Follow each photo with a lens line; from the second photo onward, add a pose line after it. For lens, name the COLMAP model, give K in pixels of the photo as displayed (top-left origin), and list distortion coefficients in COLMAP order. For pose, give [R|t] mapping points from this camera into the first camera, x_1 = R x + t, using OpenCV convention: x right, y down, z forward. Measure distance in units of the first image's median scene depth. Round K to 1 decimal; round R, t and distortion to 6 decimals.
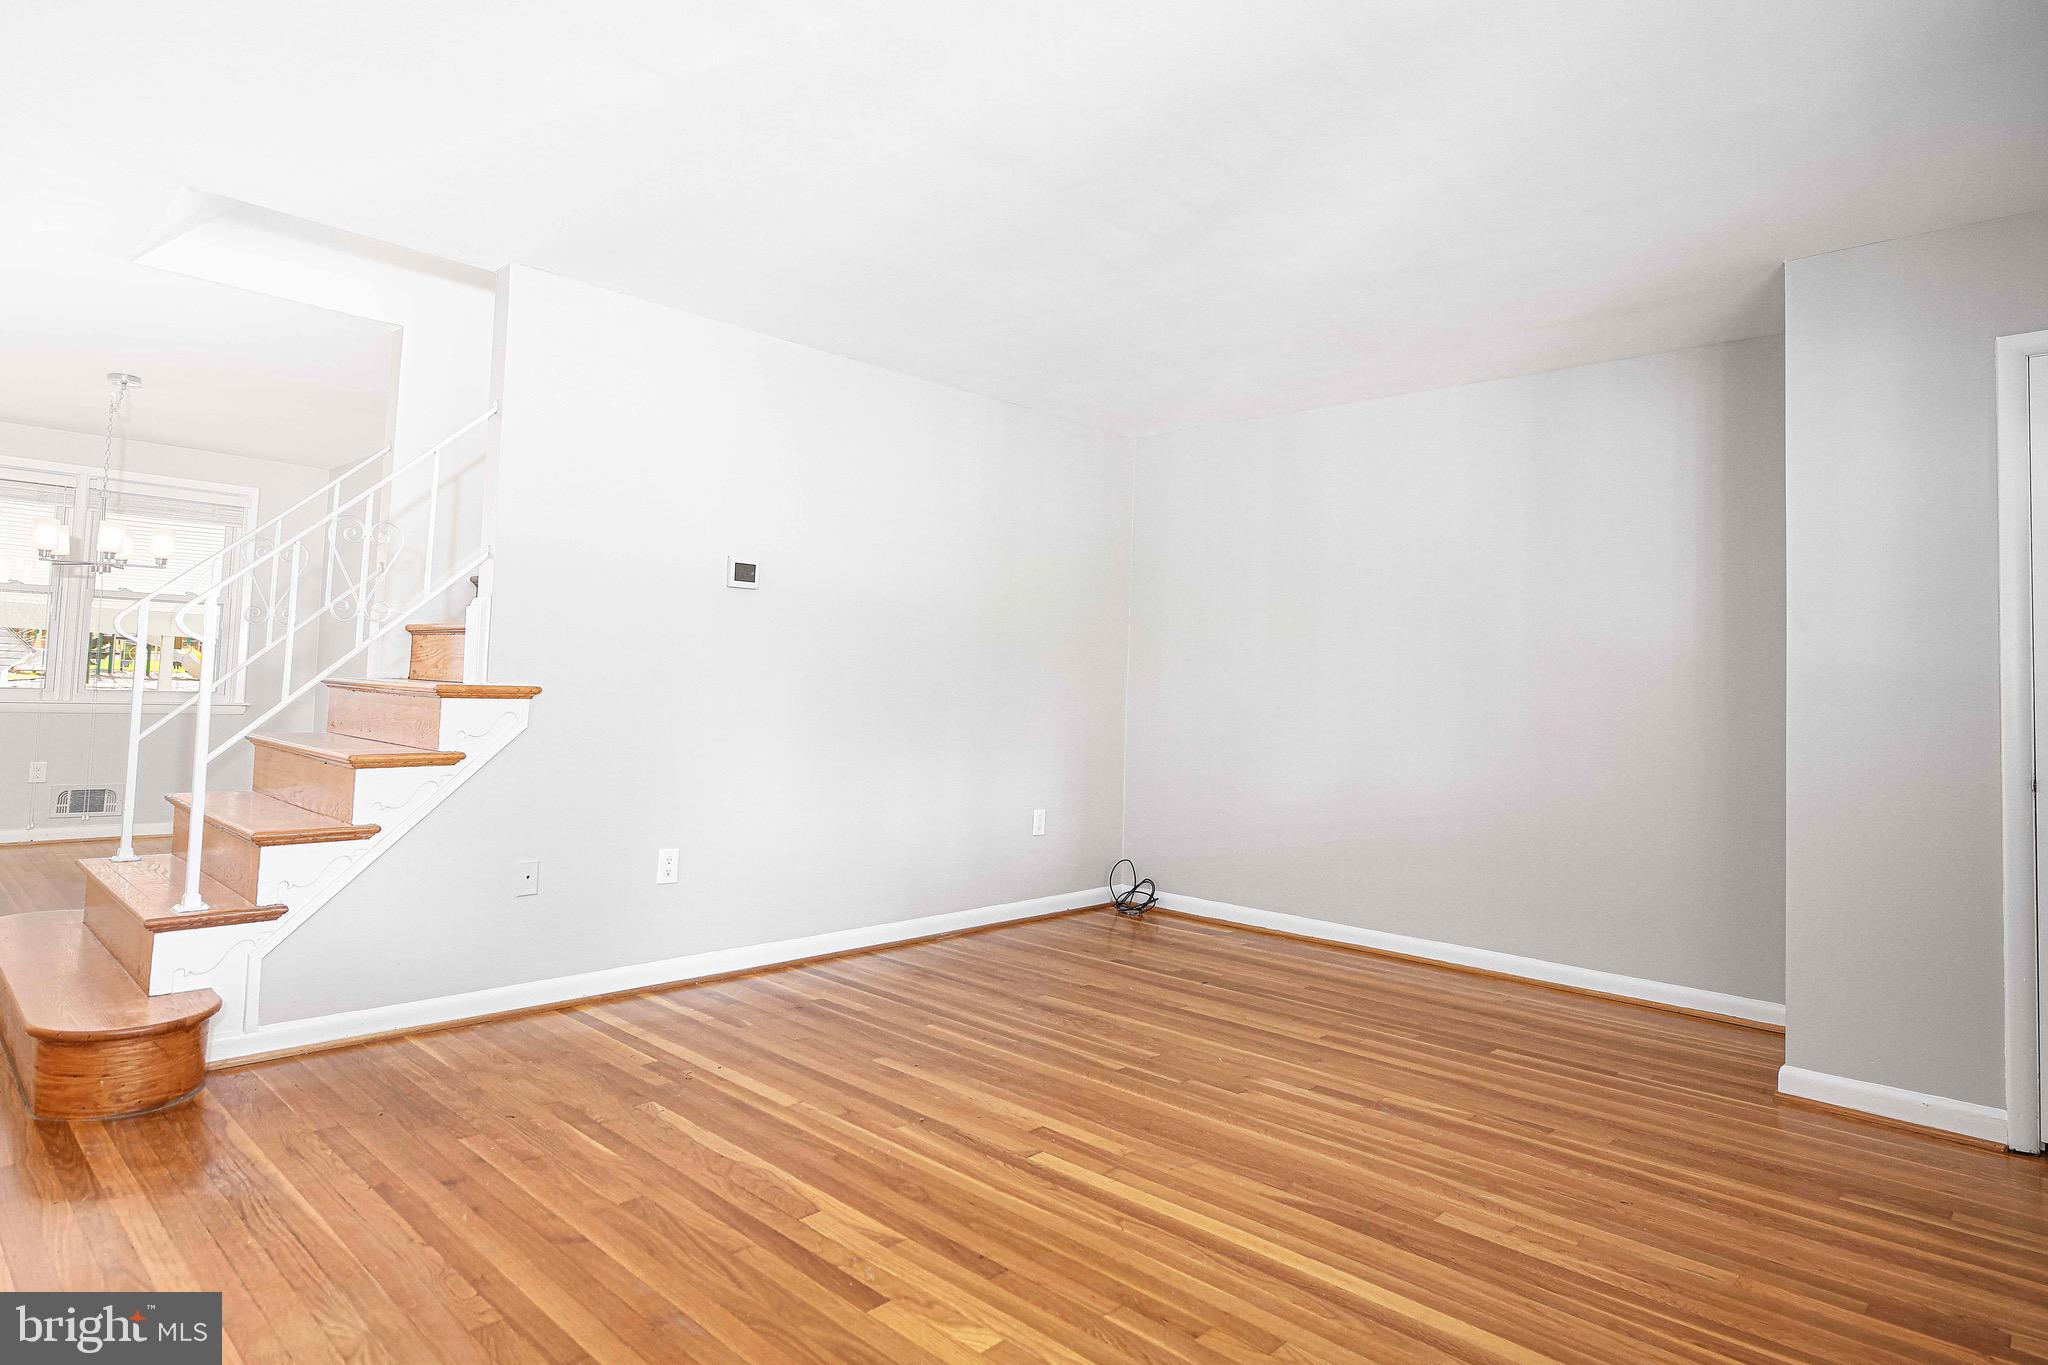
lens RADIAL K [[1126.3, 0, 1037.3], [0, 1126.3, 689.7], [0, 0, 1]] dist [-0.004089, -0.000150]
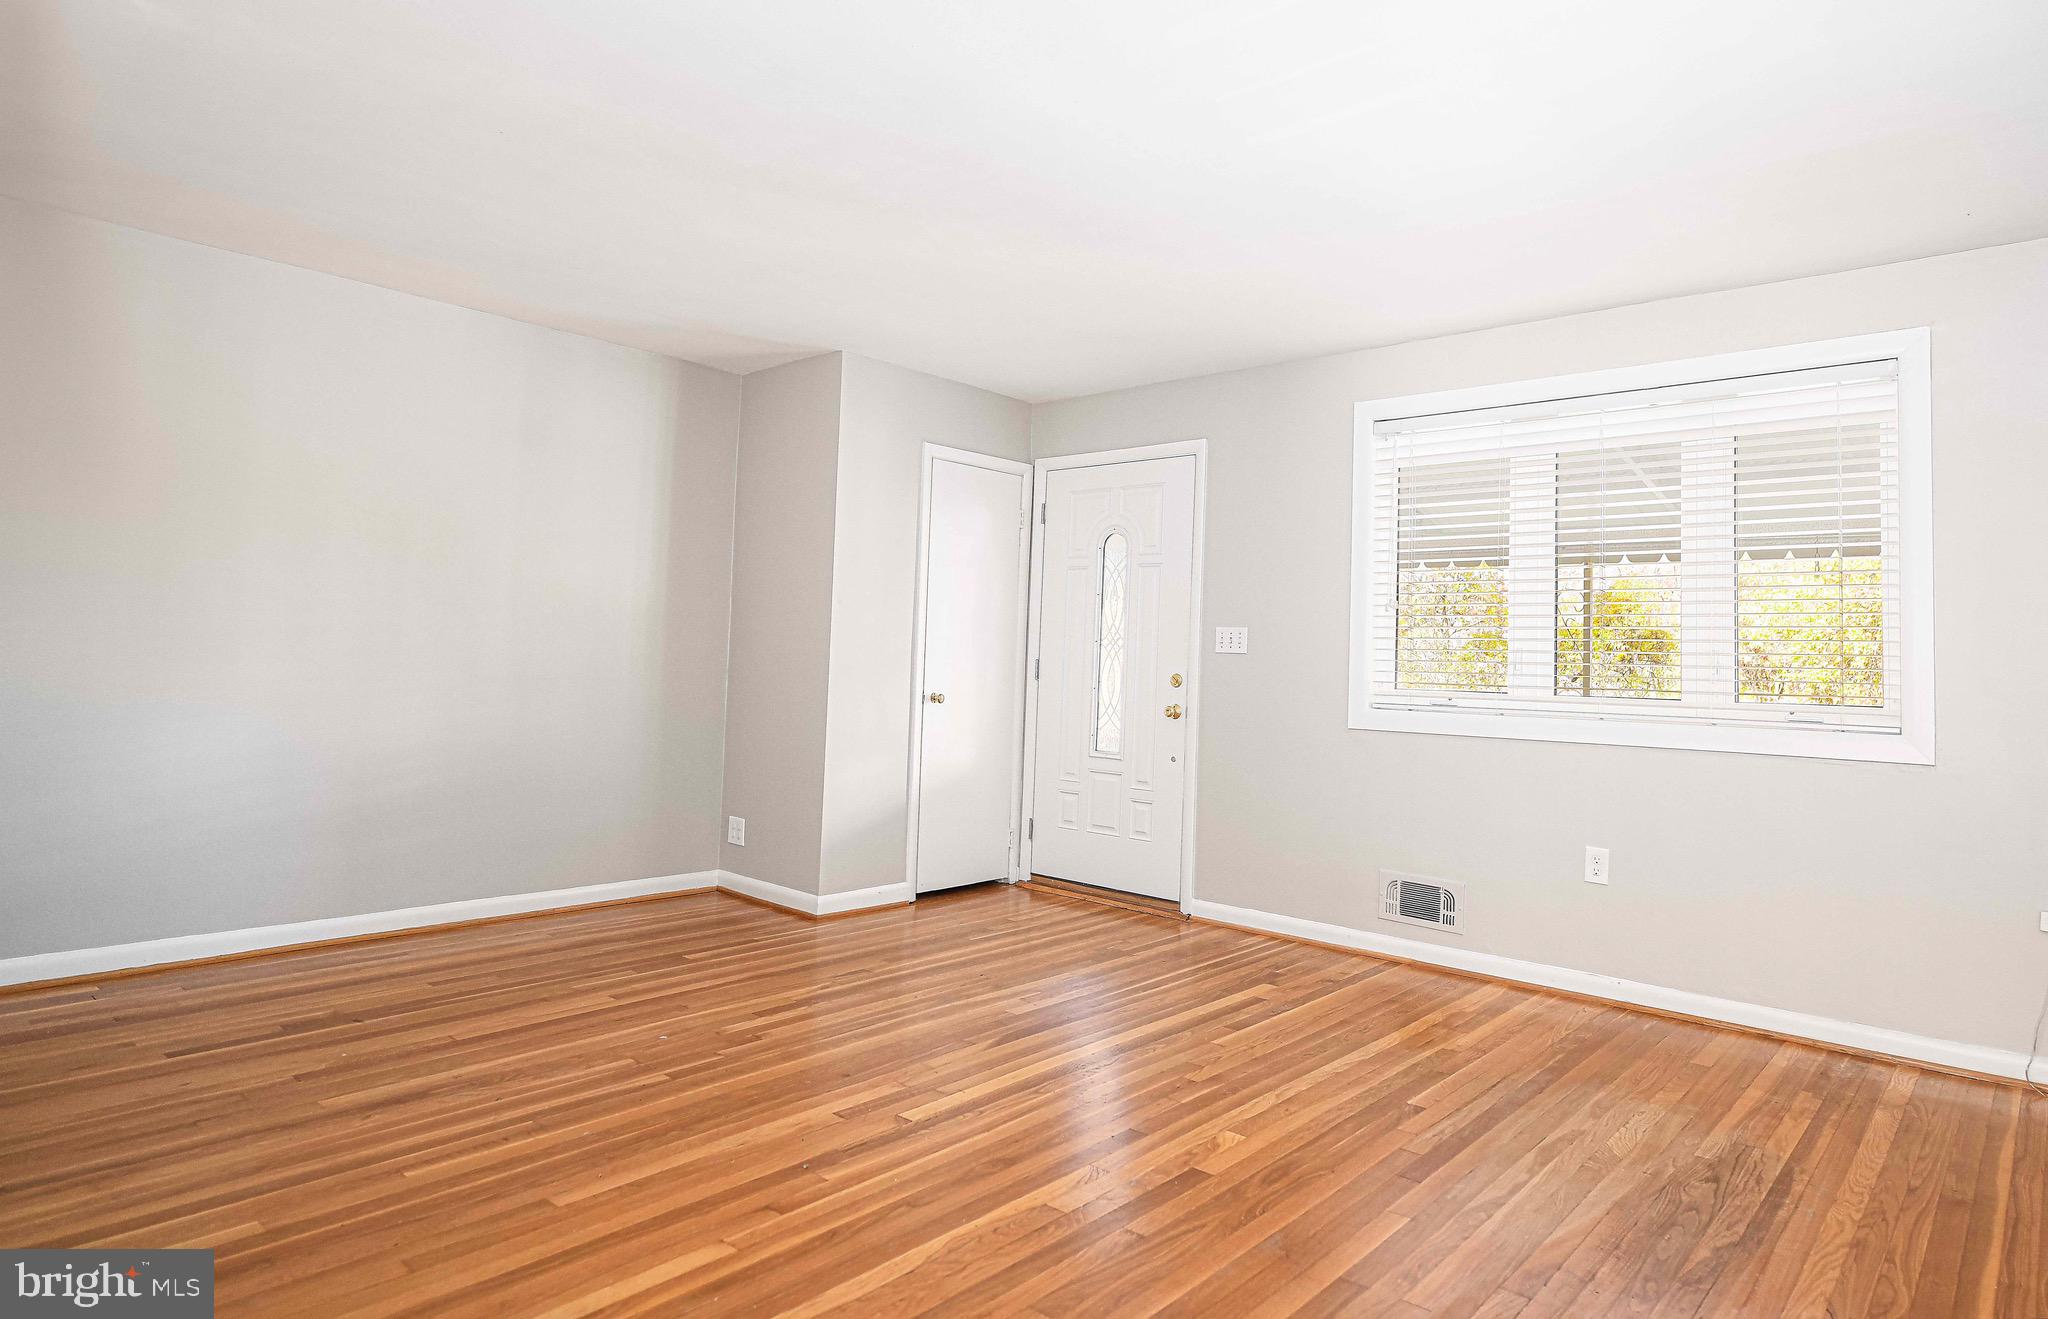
lens RADIAL K [[1184.8, 0, 1029.4], [0, 1184.8, 646.8], [0, 0, 1]] dist [-0.006535, -0.000808]
pose [[-0.026517, -0.018986, 0.999468, -1.088429], [-0.031288, 0.999346, 0.018154, -0.036337], [-0.999159, -0.030790, -0.027093, 0.948234]]
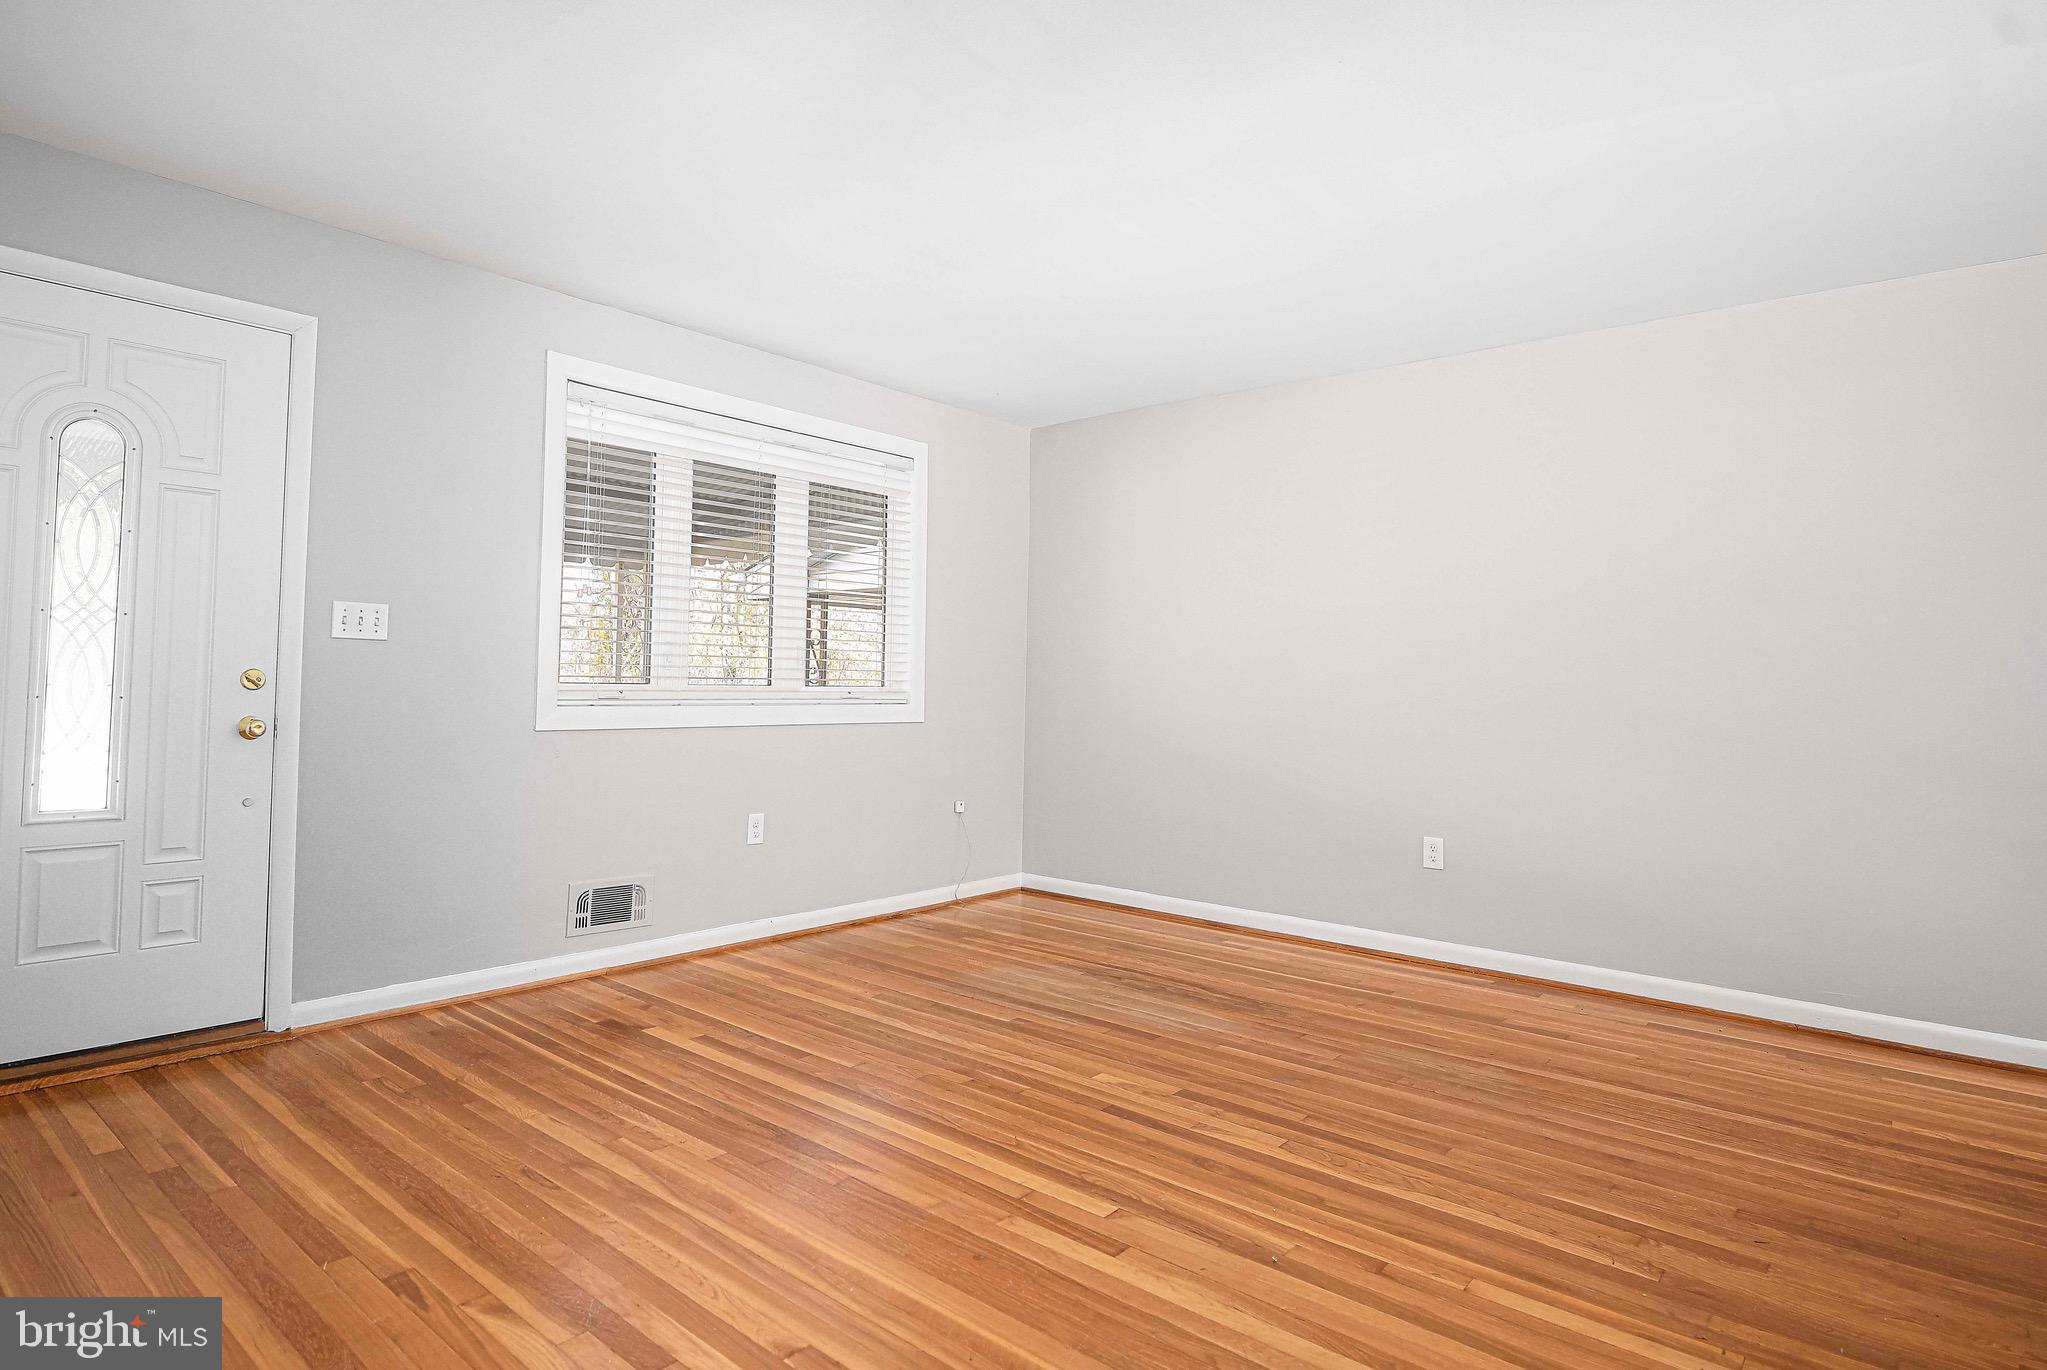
lens RADIAL K [[1125.8, 0, 1017.9], [0, 1125.8, 681.6], [0, 0, 1]] dist [-0.004089, -0.000150]
pose [[-0.996731, -0.055808, -0.058425, 0.148335], [-0.056069, 0.998423, 0.002839, 0.001226], [0.058175, 0.006105, -0.998288, 1.906010]]
